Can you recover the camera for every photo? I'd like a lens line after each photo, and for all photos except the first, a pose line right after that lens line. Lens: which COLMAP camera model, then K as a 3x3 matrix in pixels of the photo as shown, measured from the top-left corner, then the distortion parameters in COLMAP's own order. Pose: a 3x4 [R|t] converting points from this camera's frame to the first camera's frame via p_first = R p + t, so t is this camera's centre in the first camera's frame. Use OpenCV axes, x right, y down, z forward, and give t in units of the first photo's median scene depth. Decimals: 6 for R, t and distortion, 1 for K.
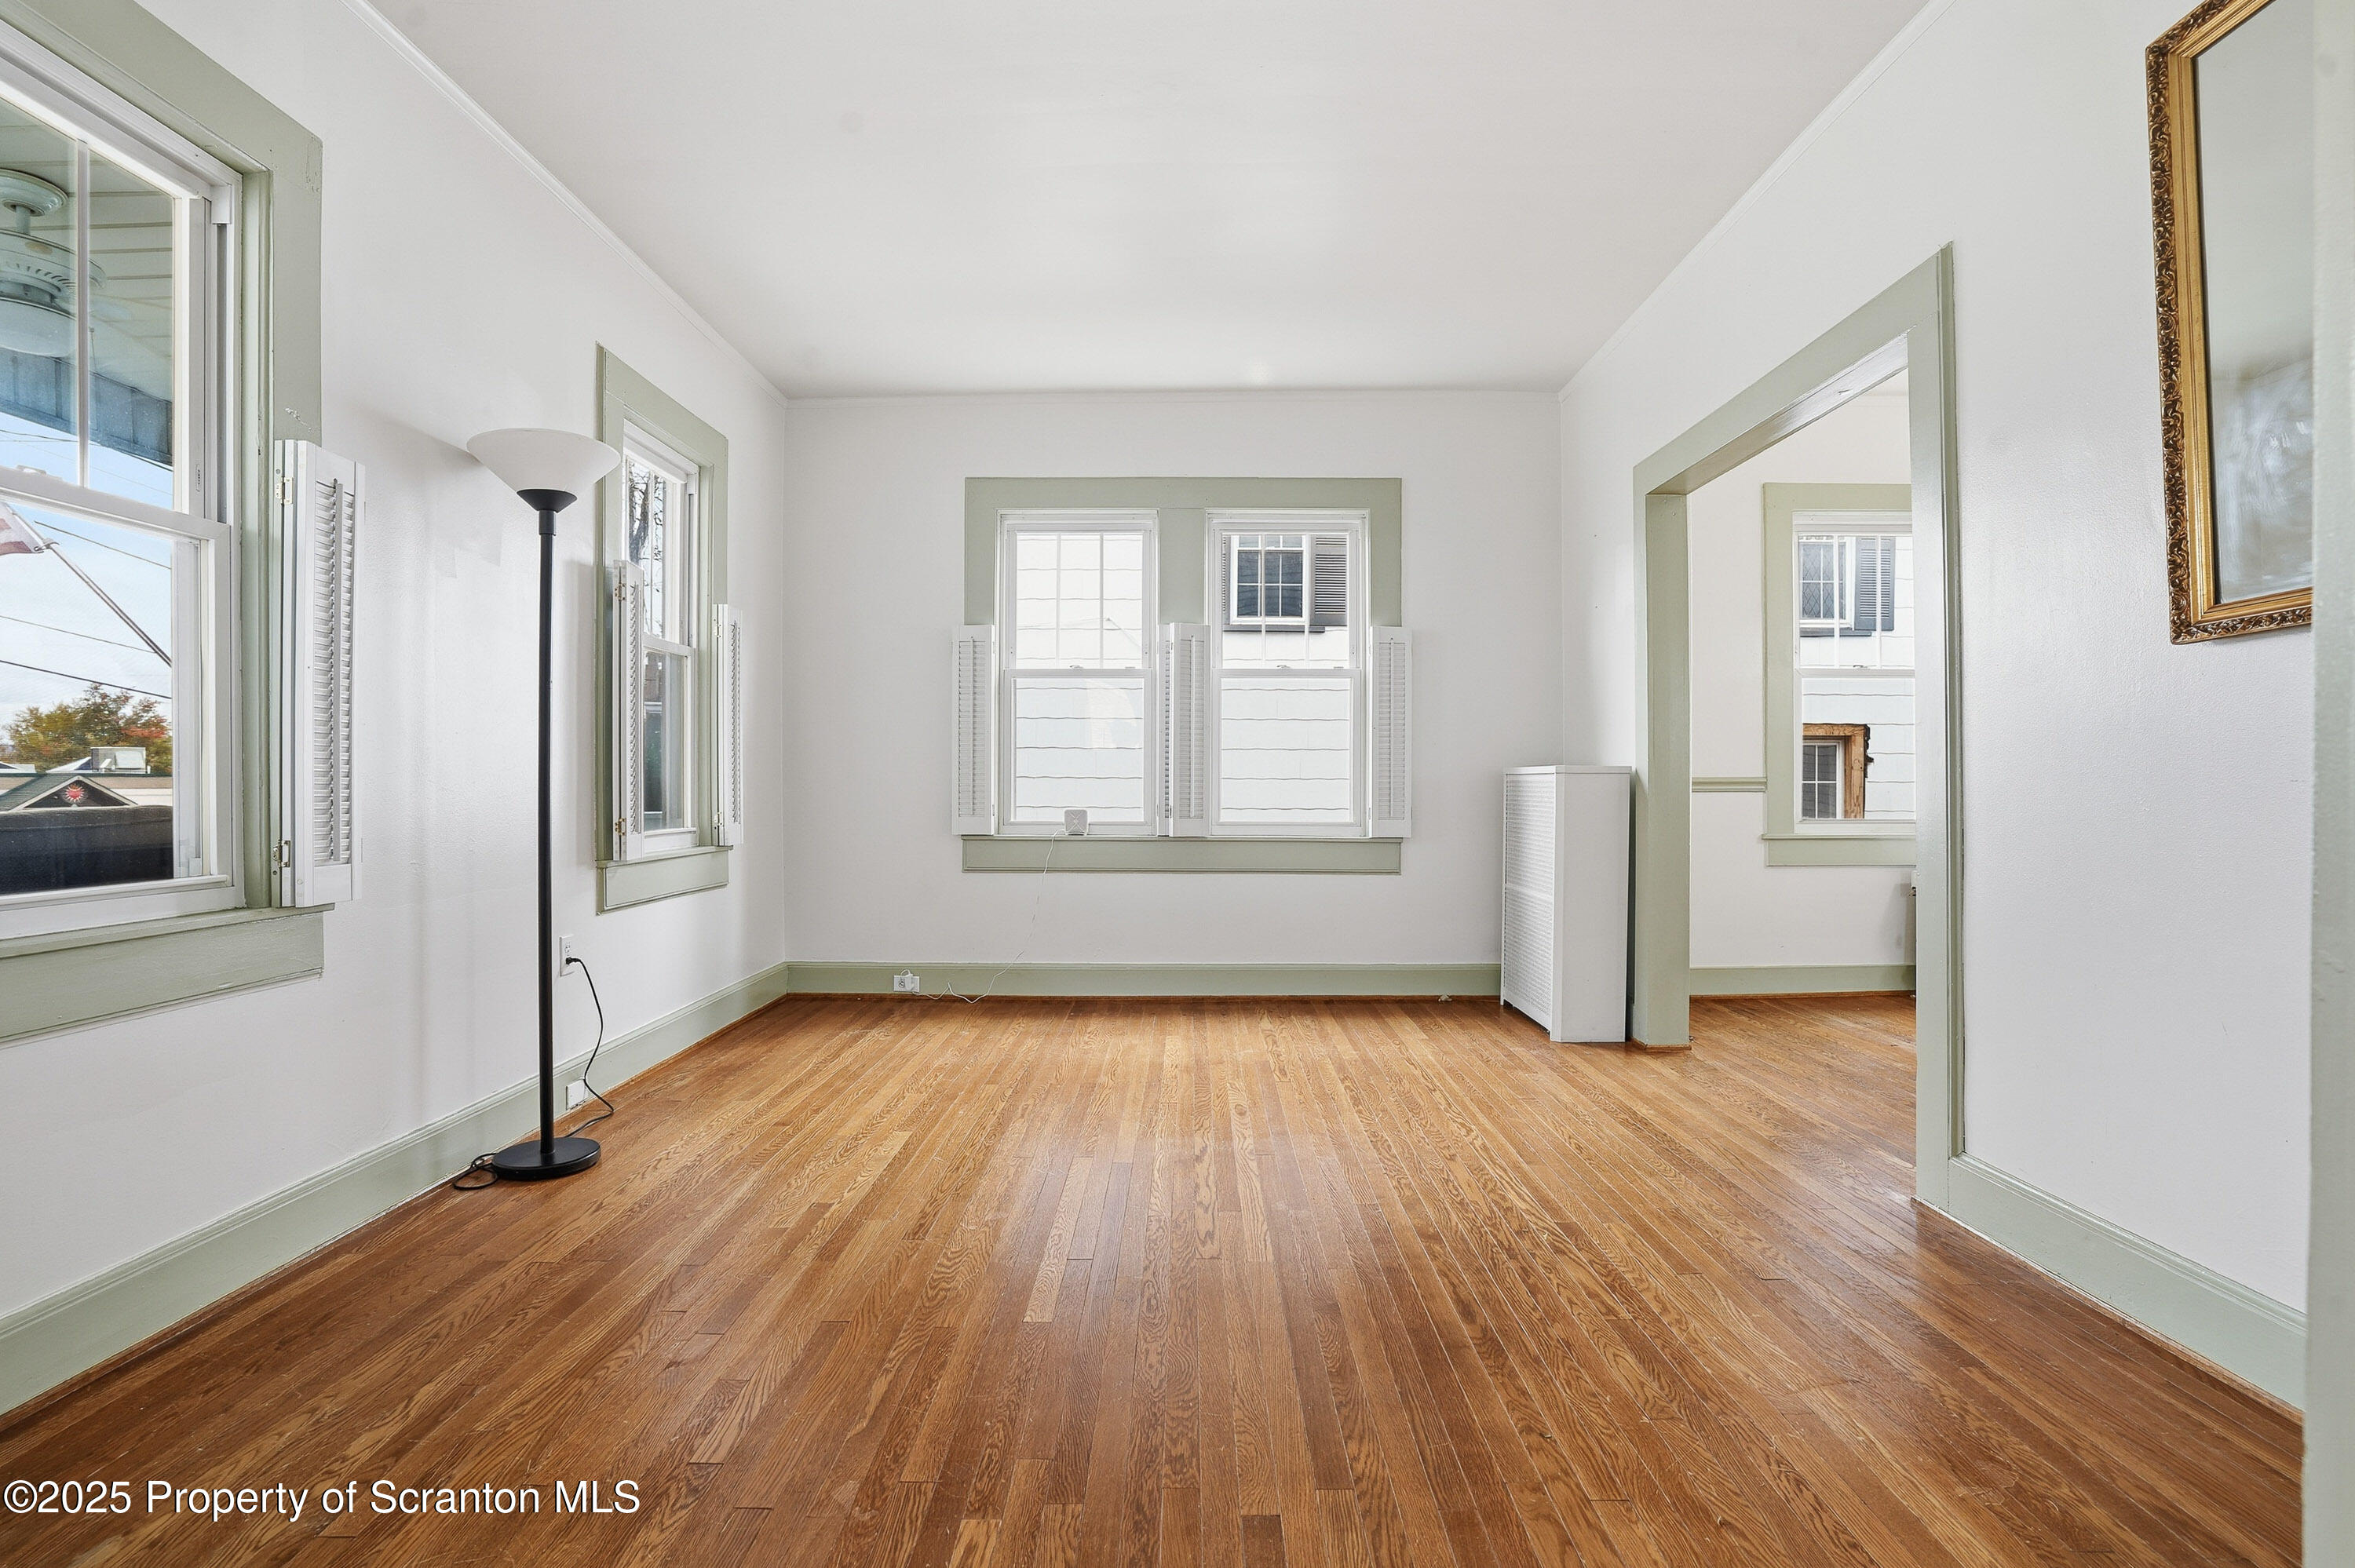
lens RADIAL K [[1168.9, 0, 1177.5], [0, 1168.9, 784.0], [0, 0, 1]] dist [-0.070218, 0.030947]
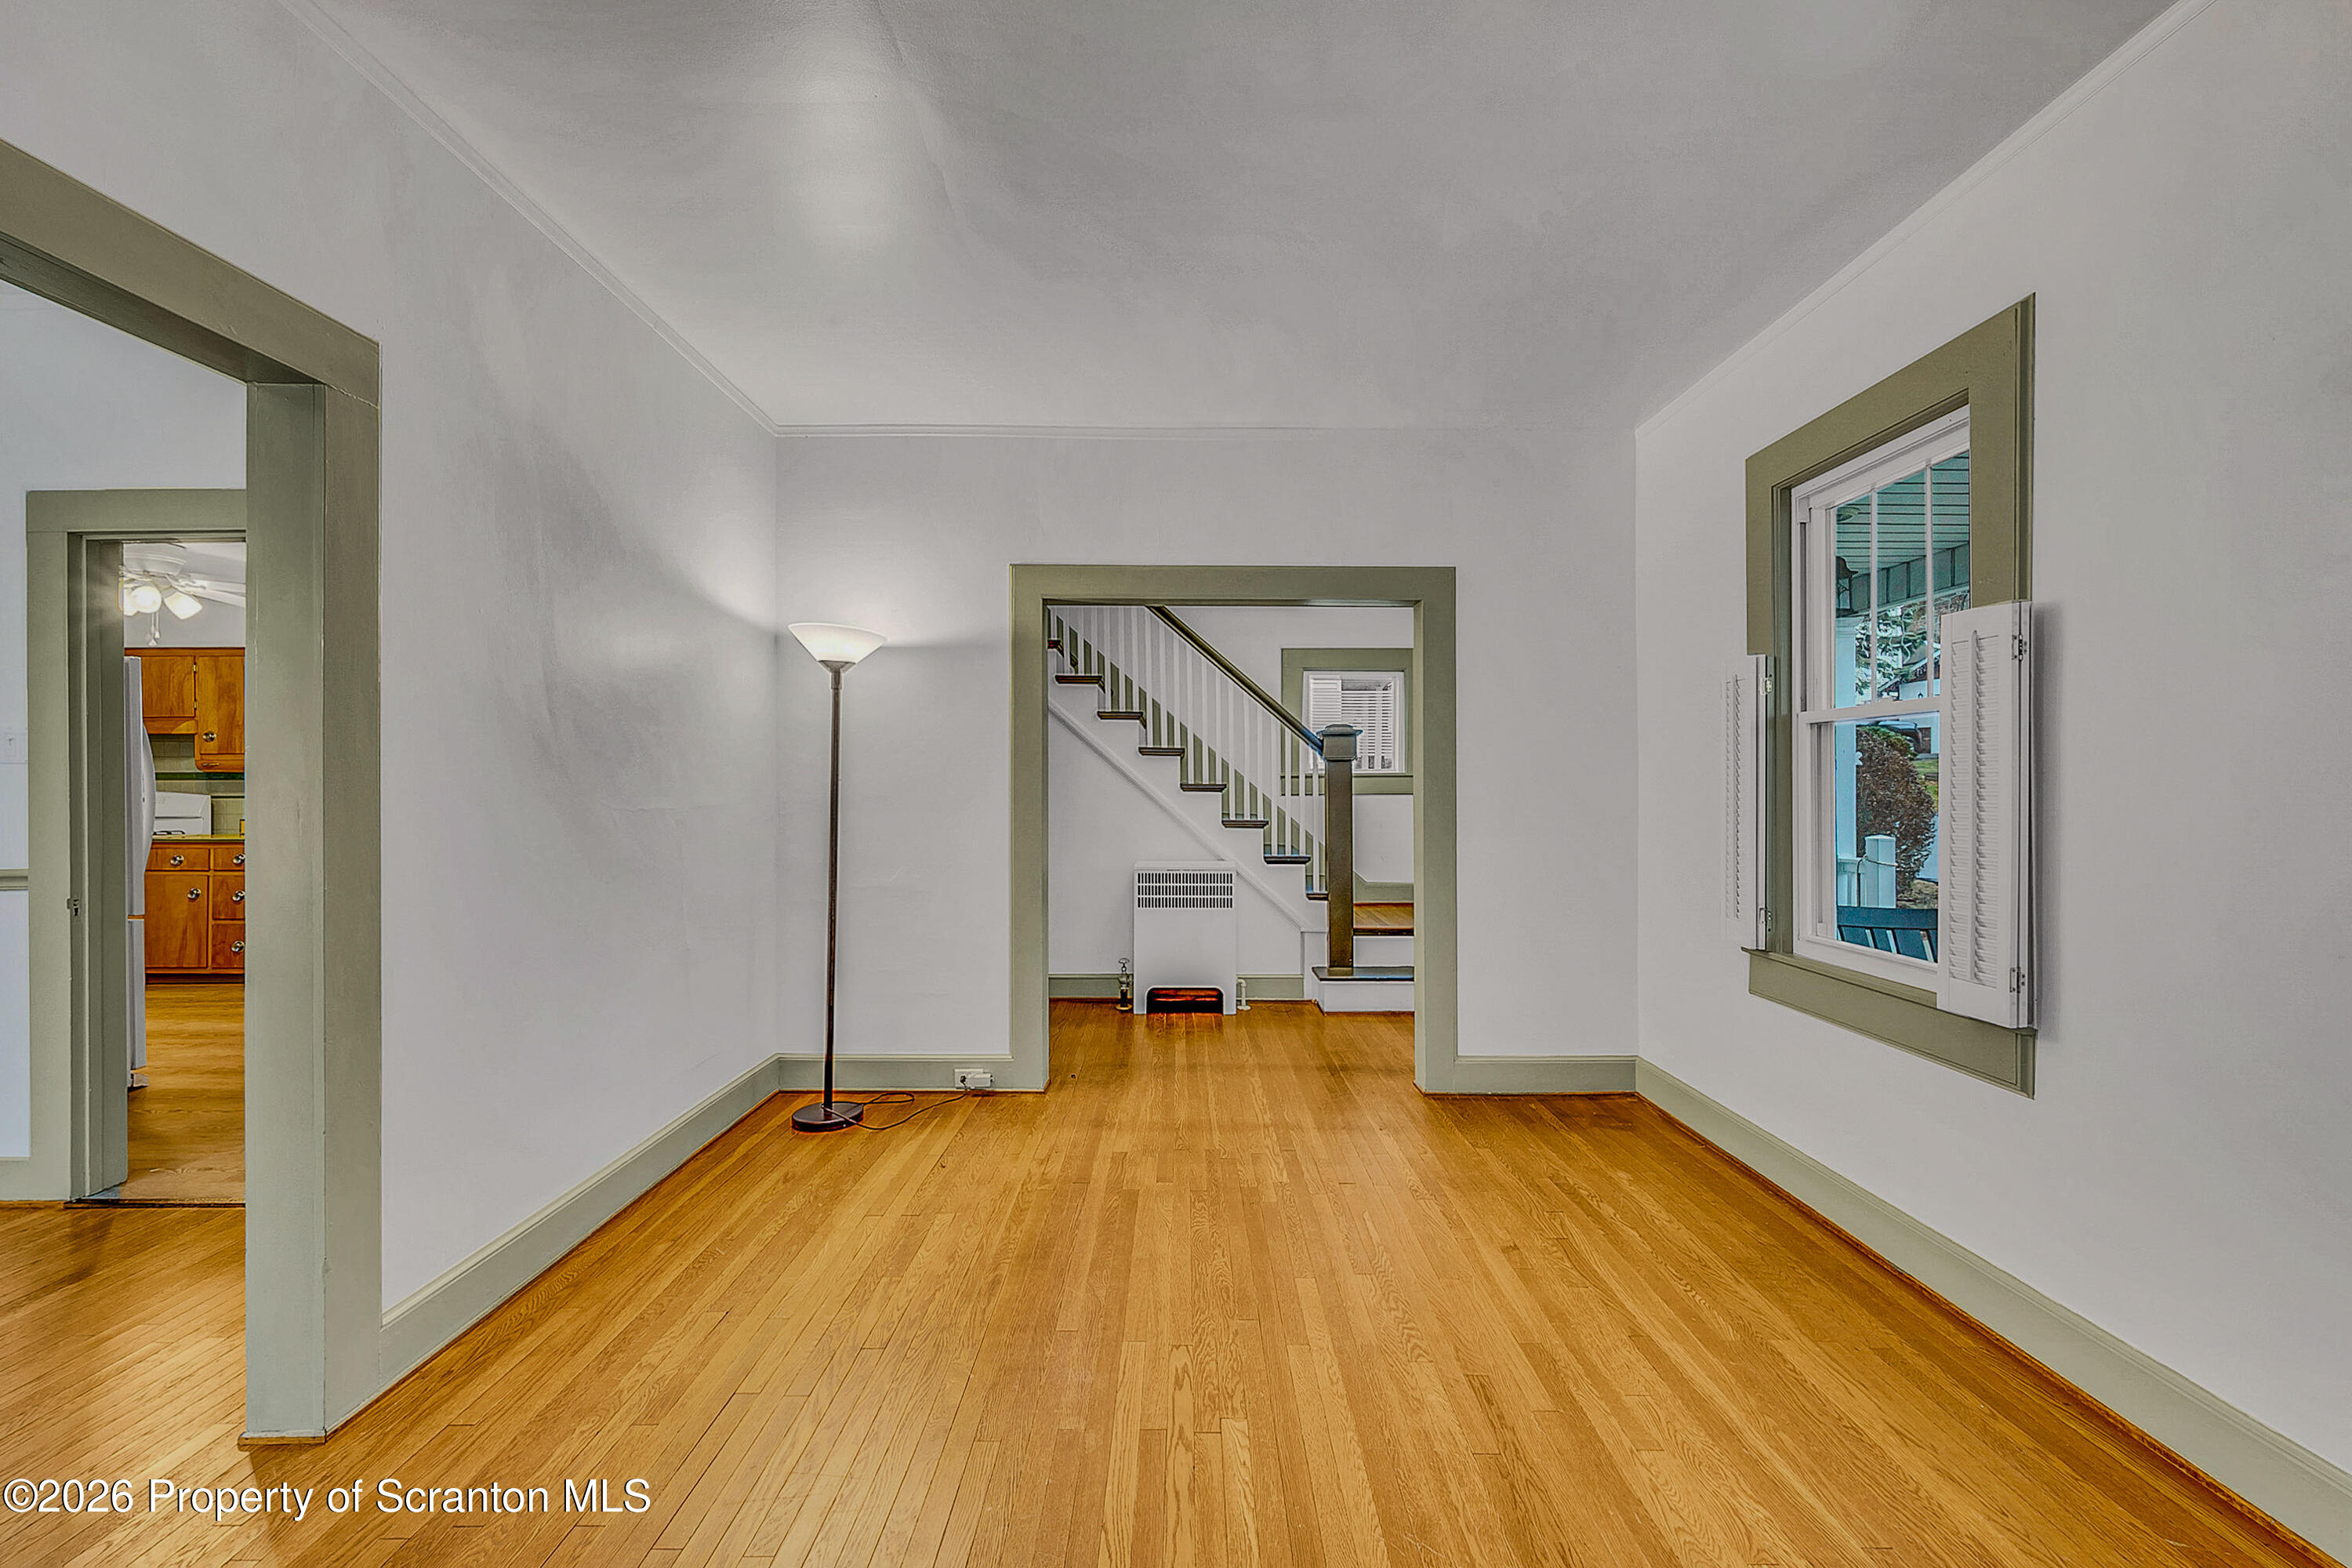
lens RADIAL K [[937.7, 0, 1176.9], [0, 937.7, 790.7], [0, 0, 1]] dist [0.003285, 0.000655]
pose [[-0.999999, 0.001069, -0.000256, 0.026813], [0.001066, 0.999947, 0.010215, -0.108651], [0.000267, 0.010215, -0.999948, 1.645656]]
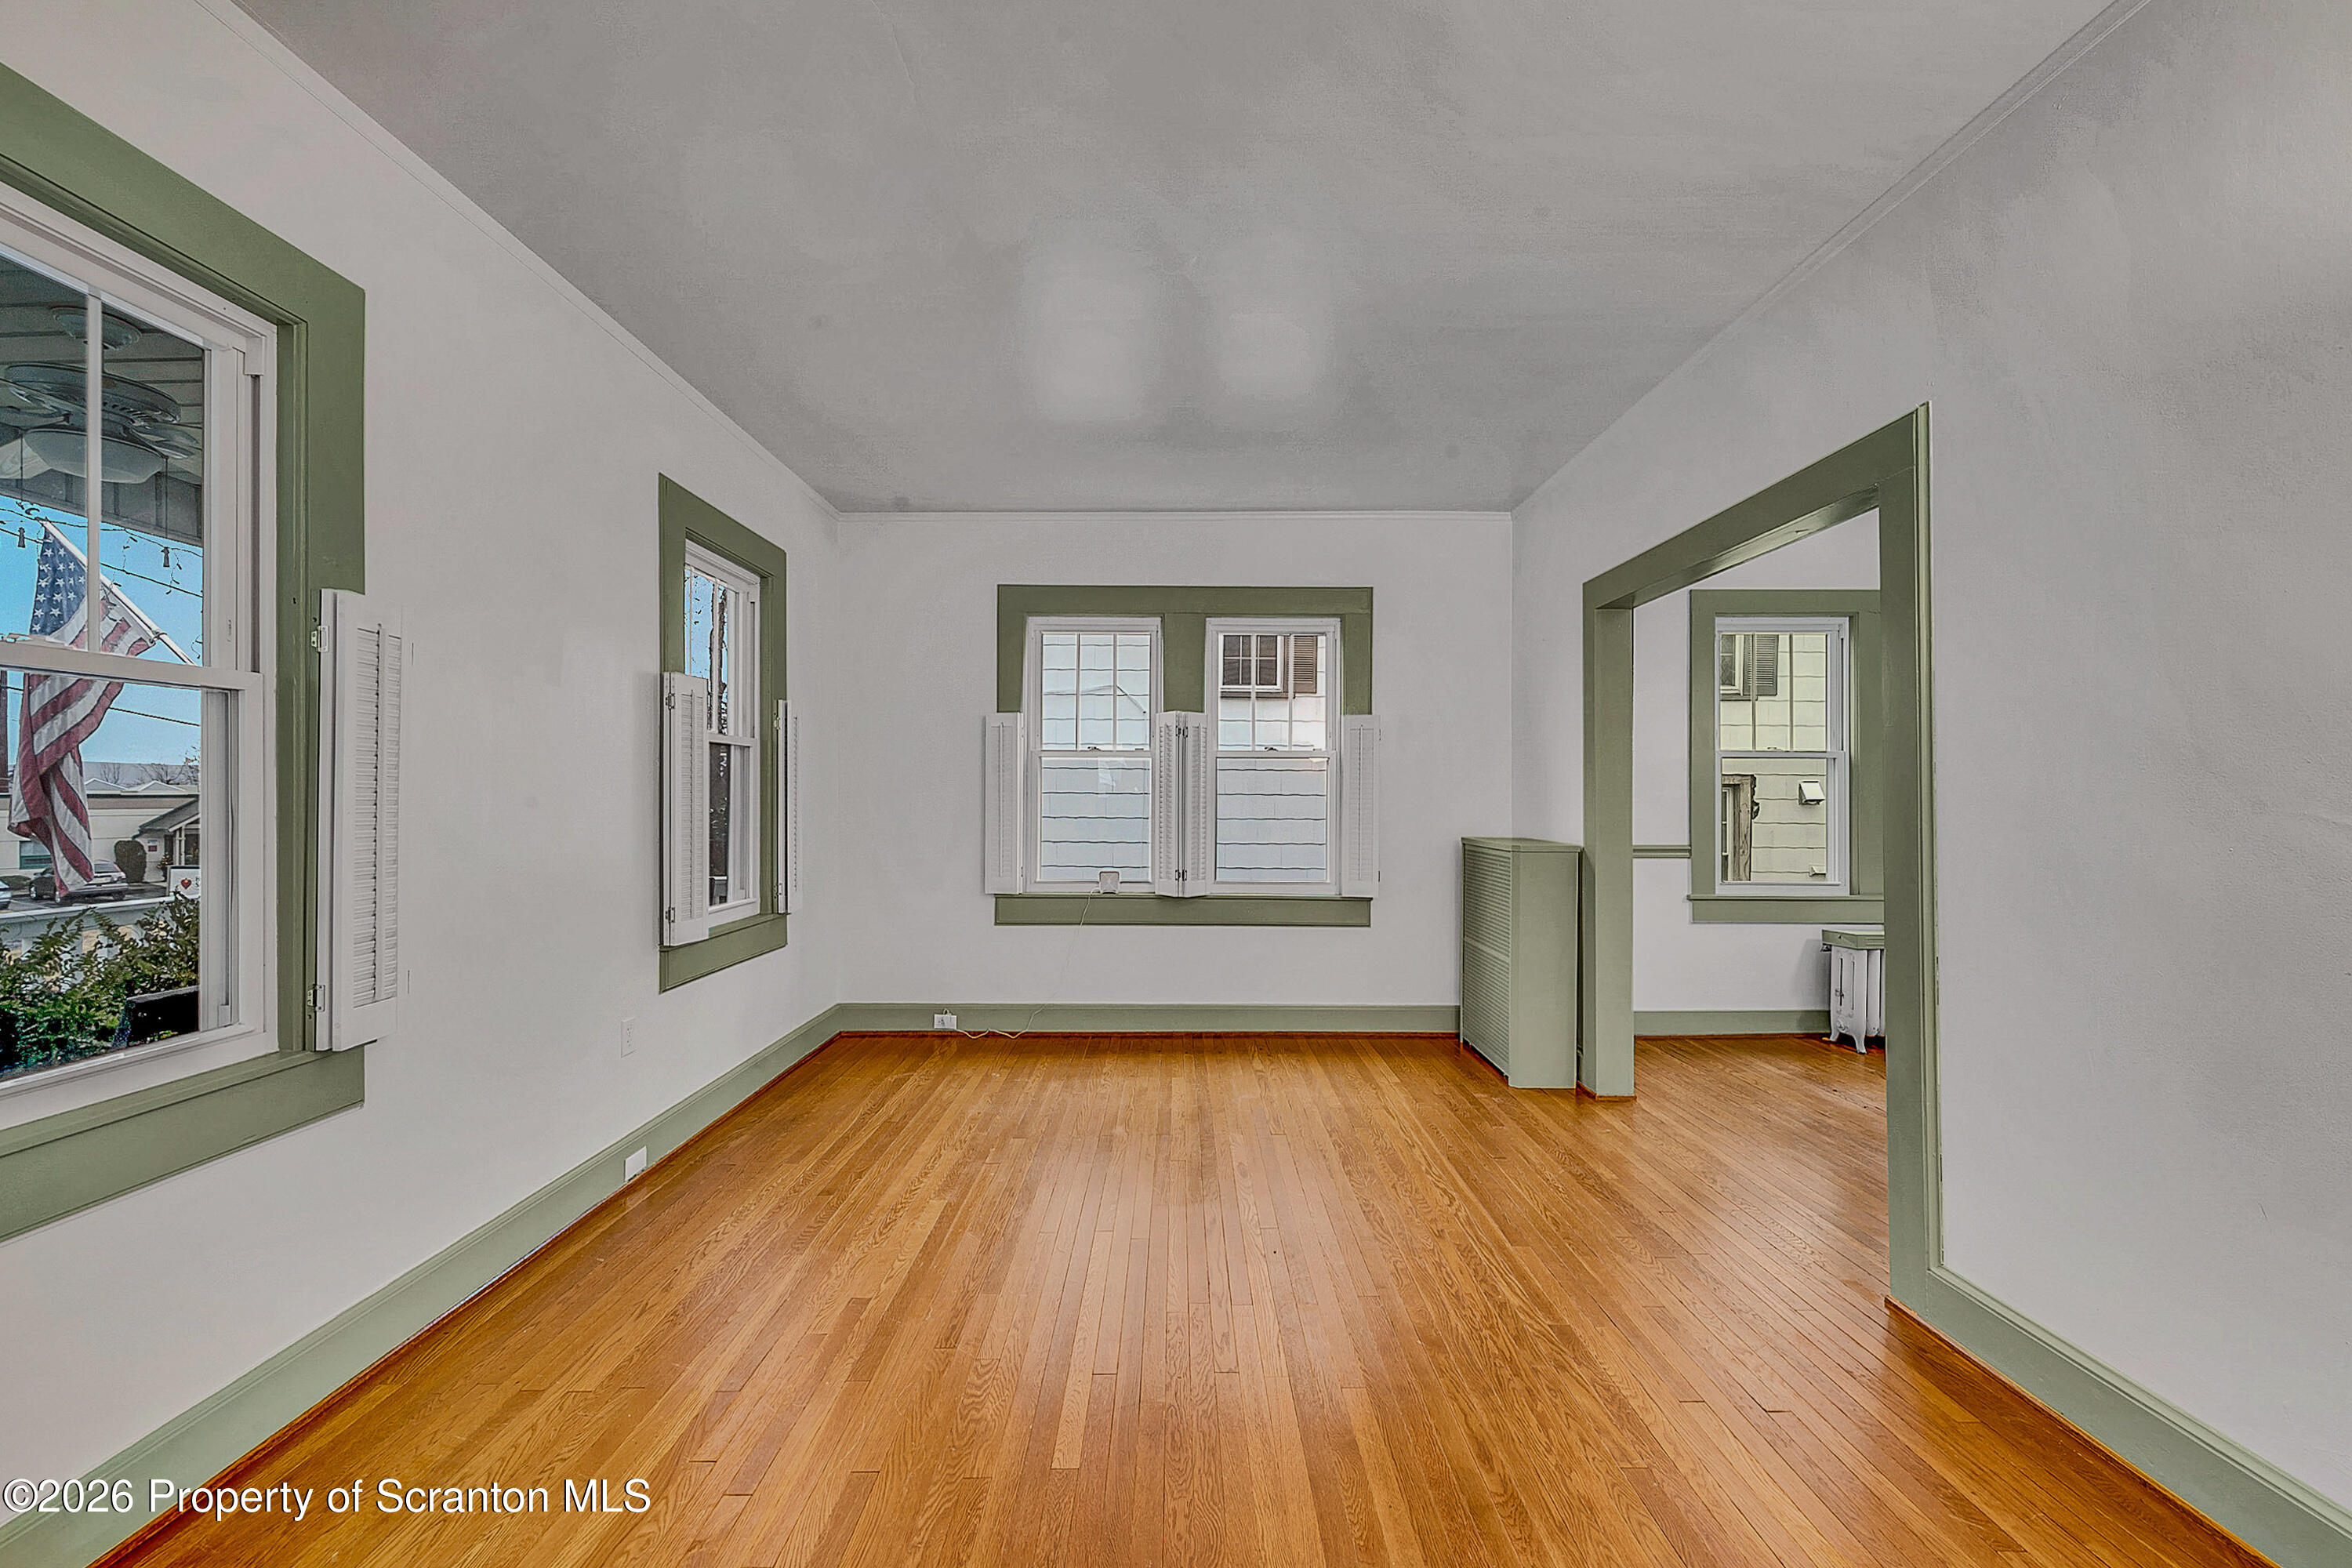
lens RADIAL K [[937.7, 0, 1176.9], [0, 937.7, 790.7], [0, 0, 1]] dist [0.003285, 0.000655]
pose [[0.999940, 0.001742, 0.010774, -0.024968], [-0.001641, 0.999954, -0.009408, -0.097560], [-0.010790, 0.009390, 0.999898, 0.121871]]
